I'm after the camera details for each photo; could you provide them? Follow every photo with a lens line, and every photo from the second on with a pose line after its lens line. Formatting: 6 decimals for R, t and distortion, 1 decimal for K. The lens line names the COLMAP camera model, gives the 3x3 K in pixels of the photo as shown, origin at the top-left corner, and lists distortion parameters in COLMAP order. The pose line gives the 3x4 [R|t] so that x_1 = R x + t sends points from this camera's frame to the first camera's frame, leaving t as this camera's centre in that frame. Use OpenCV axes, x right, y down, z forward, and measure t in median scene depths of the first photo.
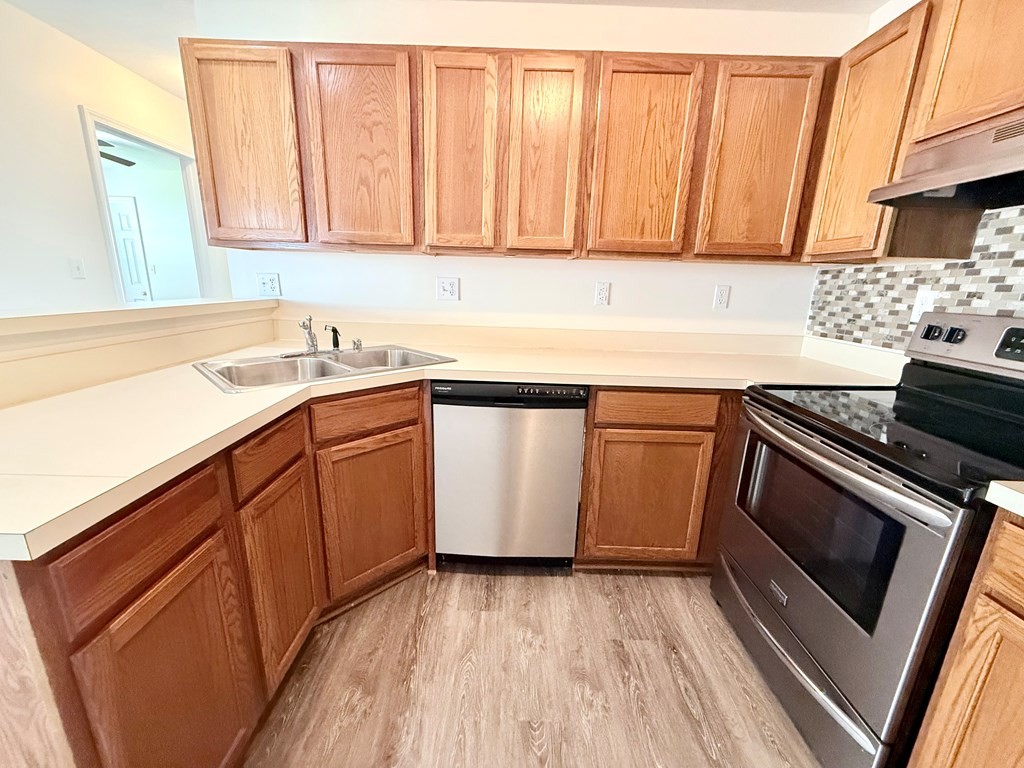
lens RADIAL K [[408.7, 0, 512.0], [0, 408.7, 384.0], [0, 0, 1]] dist [0.000745, -0.000135]
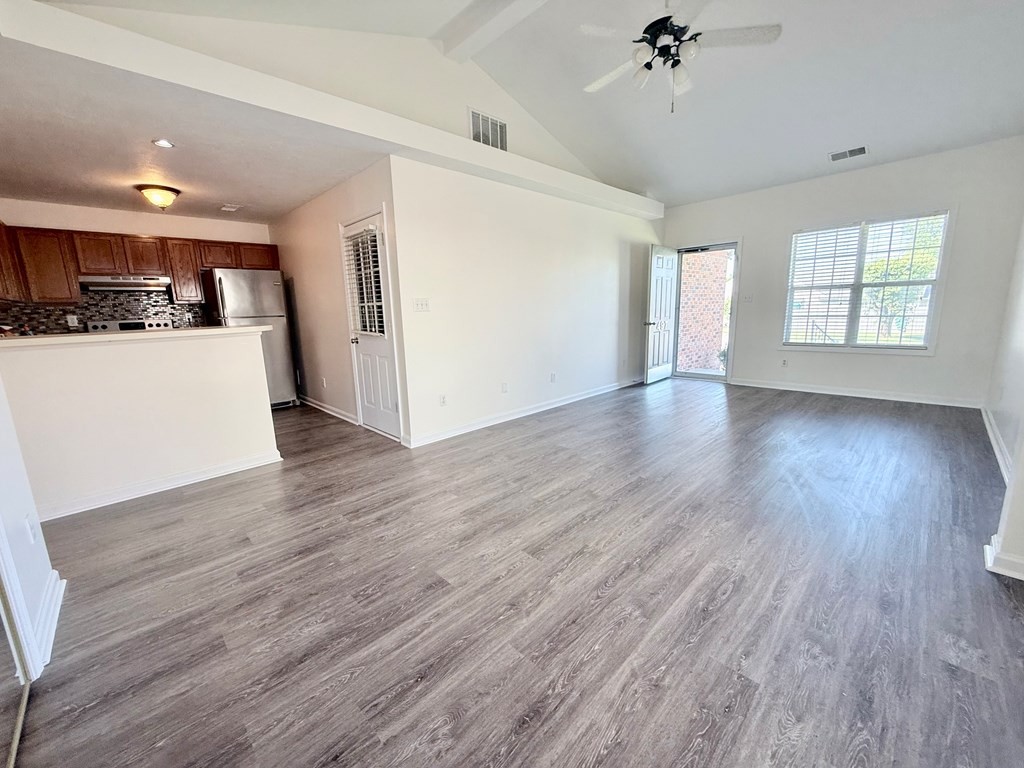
lens RADIAL K [[408.7, 0, 512.0], [0, 408.7, 384.0], [0, 0, 1]] dist [0.000745, -0.000135]
pose [[-0.705288, -0.142646, 0.694422, -3.111319], [0.184146, 0.909060, 0.373764, -0.273198], [-0.684587, 0.391486, -0.614881, 0.764890]]
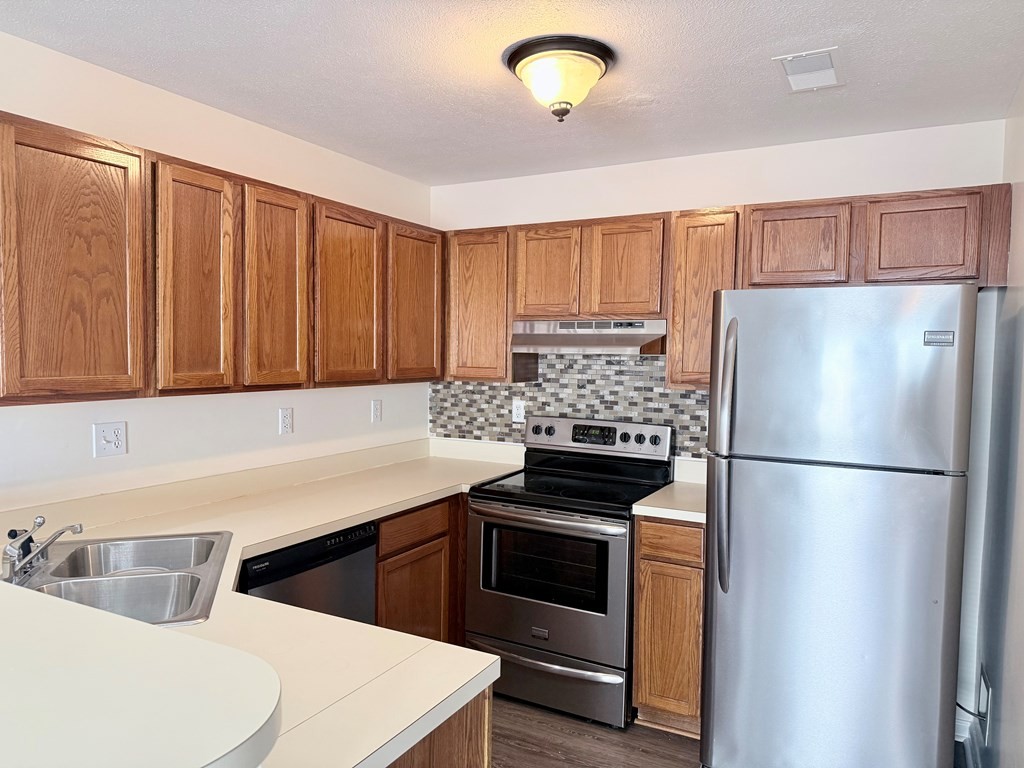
lens RADIAL K [[703.2, 0, 517.3], [0, 703.2, 396.5], [0, 0, 1]] dist [0.158194, -0.268057]
pose [[0.469102, -0.077508, 0.879736, -1.088703], [0.213403, 0.976570, -0.027754, -0.159328], [-0.856973, 0.200758, 0.474651, -0.169483]]
